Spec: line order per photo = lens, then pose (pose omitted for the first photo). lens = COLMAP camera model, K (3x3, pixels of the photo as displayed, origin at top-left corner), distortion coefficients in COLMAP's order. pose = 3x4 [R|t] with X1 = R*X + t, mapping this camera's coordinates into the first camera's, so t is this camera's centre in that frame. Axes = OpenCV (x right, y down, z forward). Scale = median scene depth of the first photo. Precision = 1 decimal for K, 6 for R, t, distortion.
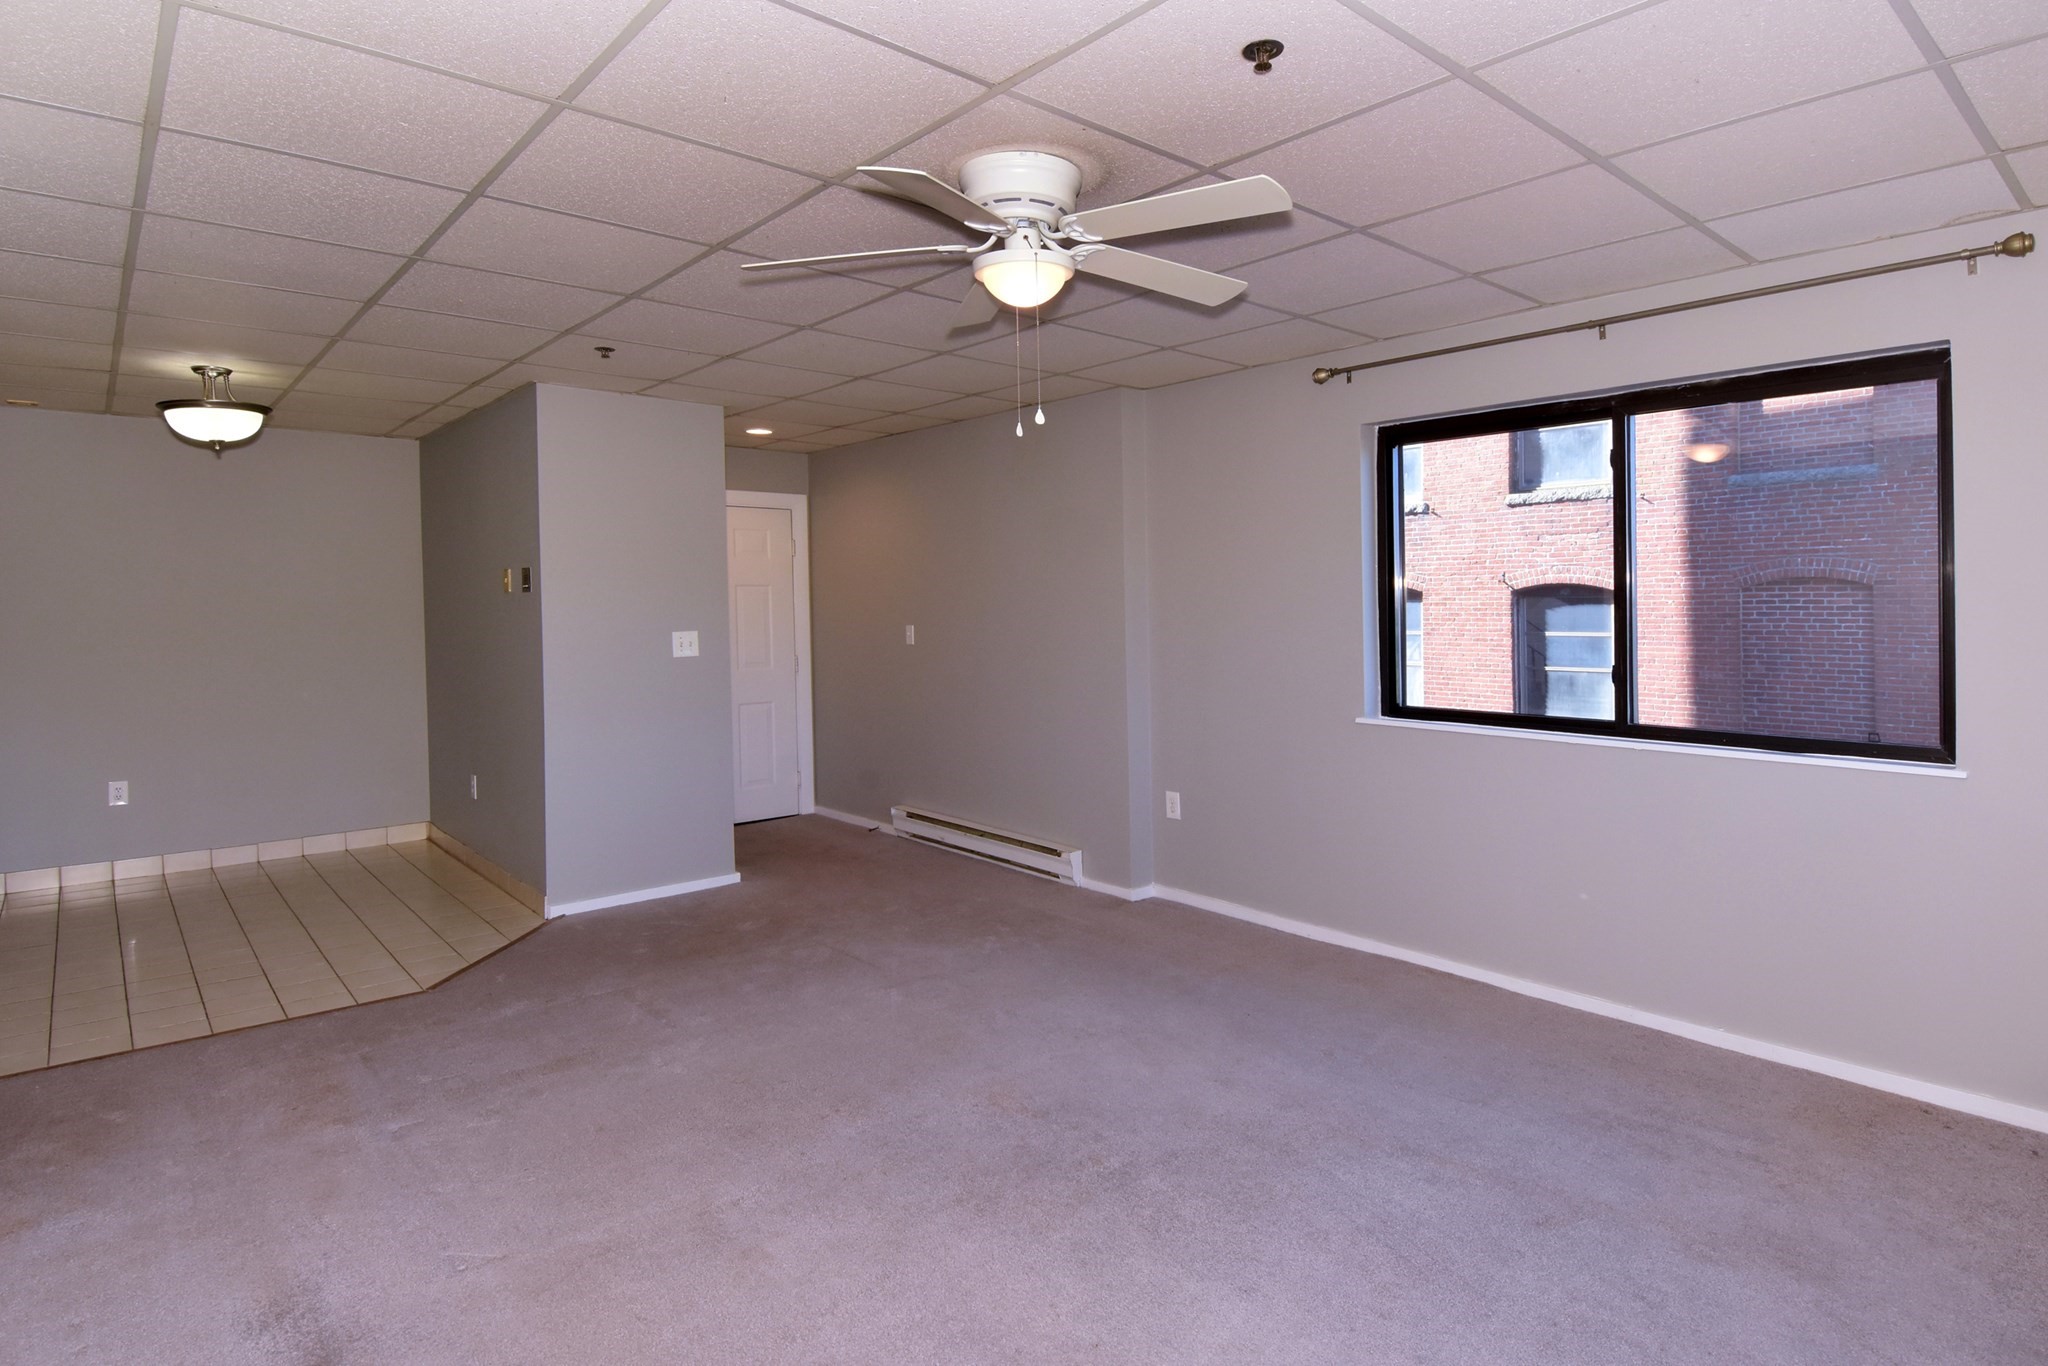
lens RADIAL K [[1097.8, 0, 1056.4], [0, 1097.8, 643.8], [0, 0, 1]] dist [0.002319, -0.011508]
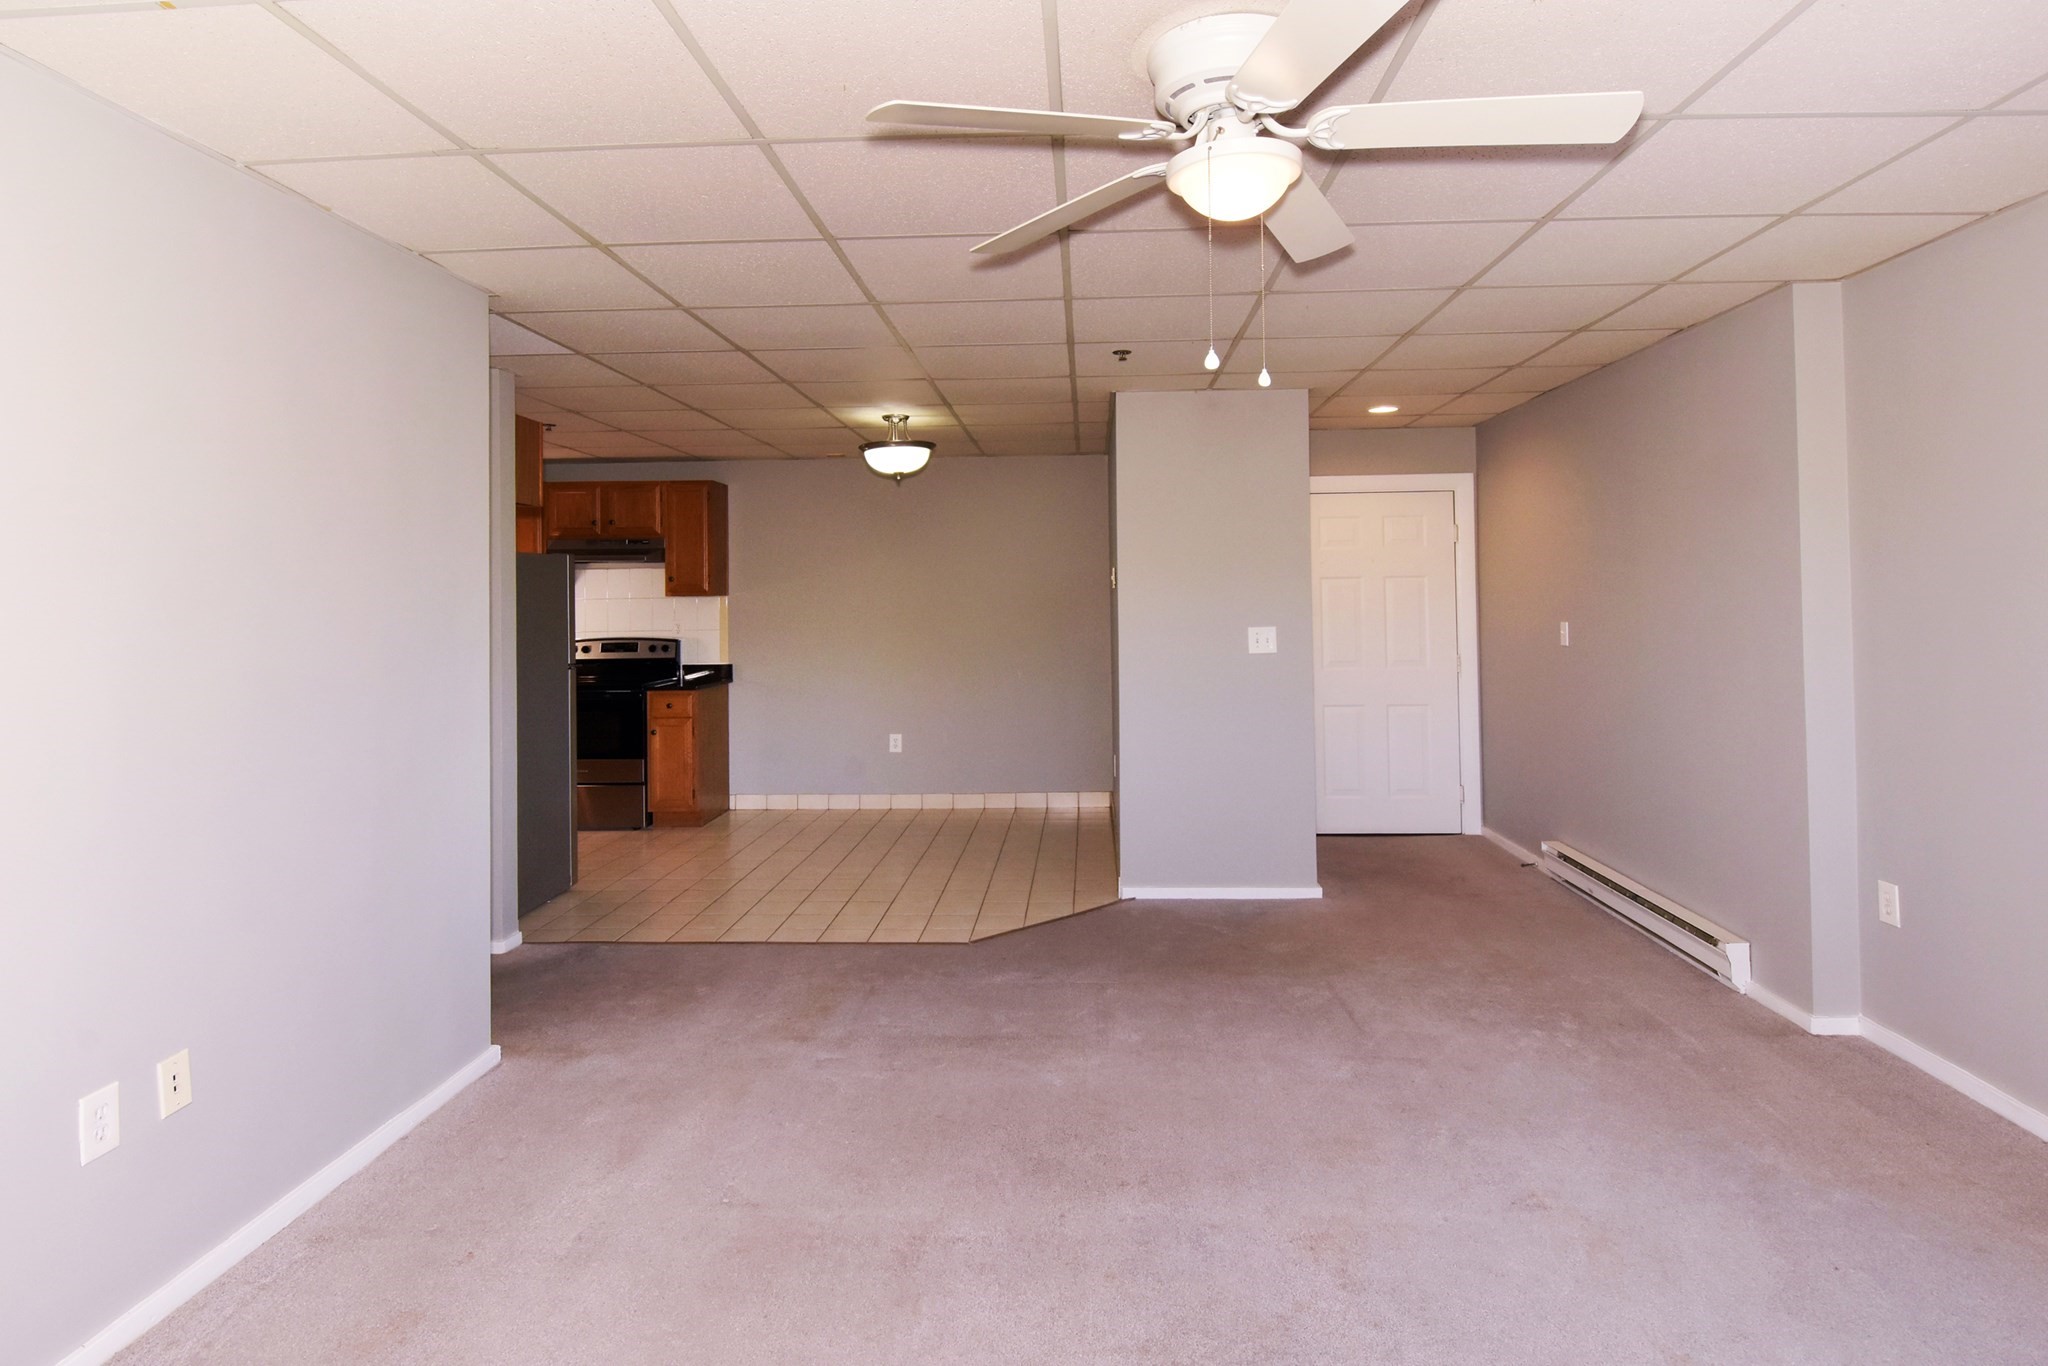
lens RADIAL K [[1097.8, 0, 1046.5], [0, 1097.8, 605.6], [0, 0, 1]] dist [0.002319, -0.011508]
pose [[0.711660, 0.000612, -0.702523, 0.207381], [-0.017603, 0.999701, -0.016962, -0.010465], [0.702303, 0.024438, 0.711458, 0.180512]]
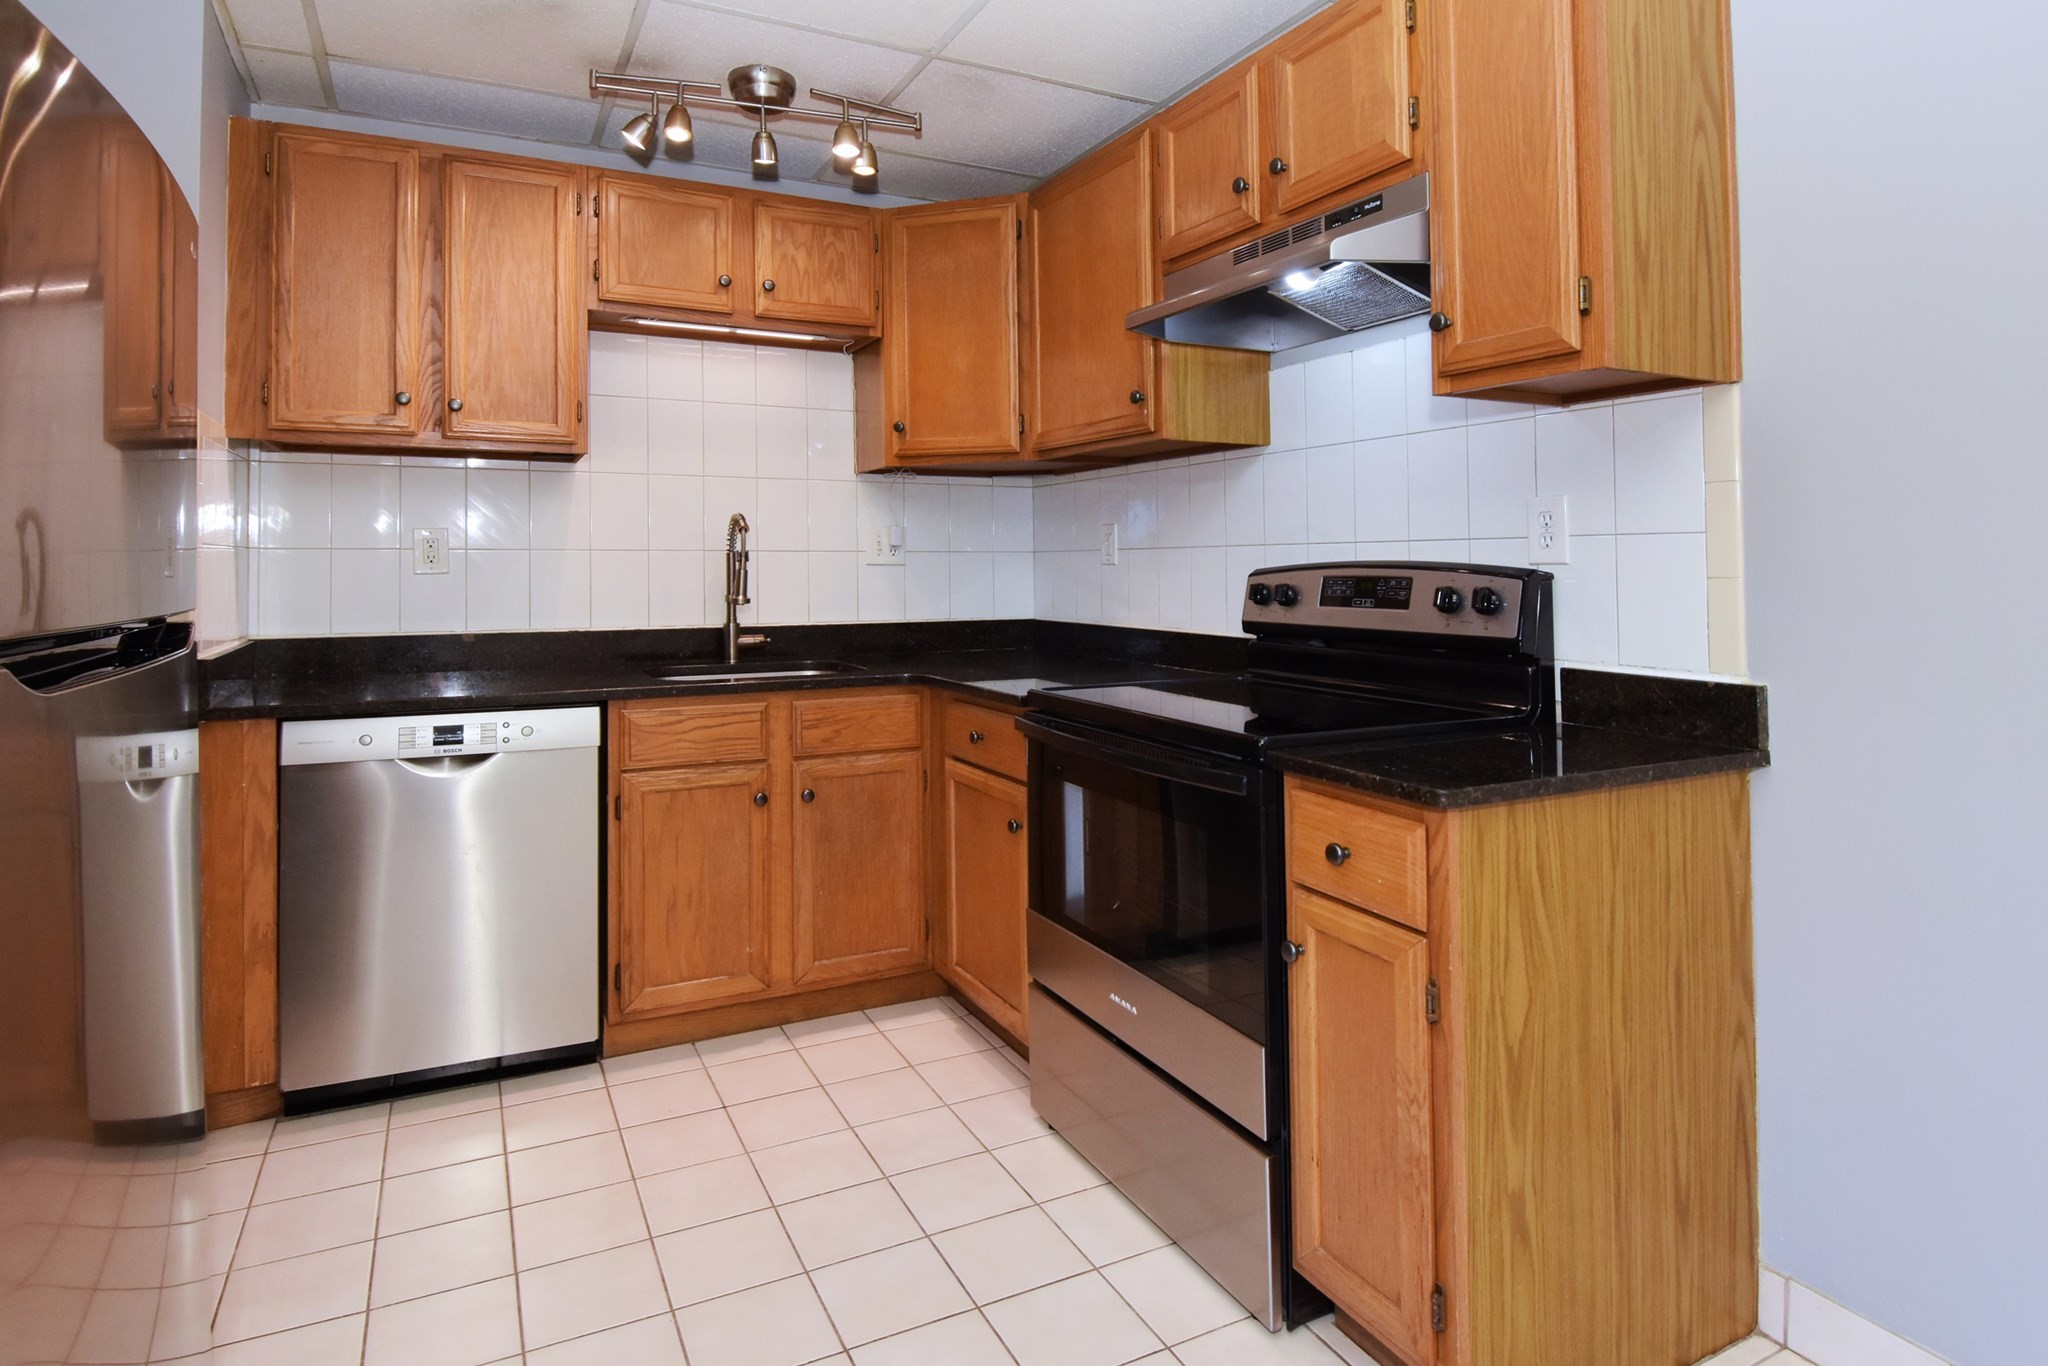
lens RADIAL K [[1097.8, 0, 1036.5], [0, 1097.8, 546.2], [0, 0, 1]] dist [0.002319, -0.011508]
pose [[-0.267680, -0.020654, -0.963286, -0.668897], [-0.039479, 0.999166, -0.010452, 0.018555], [0.962699, 0.035232, -0.268272, 0.756585]]
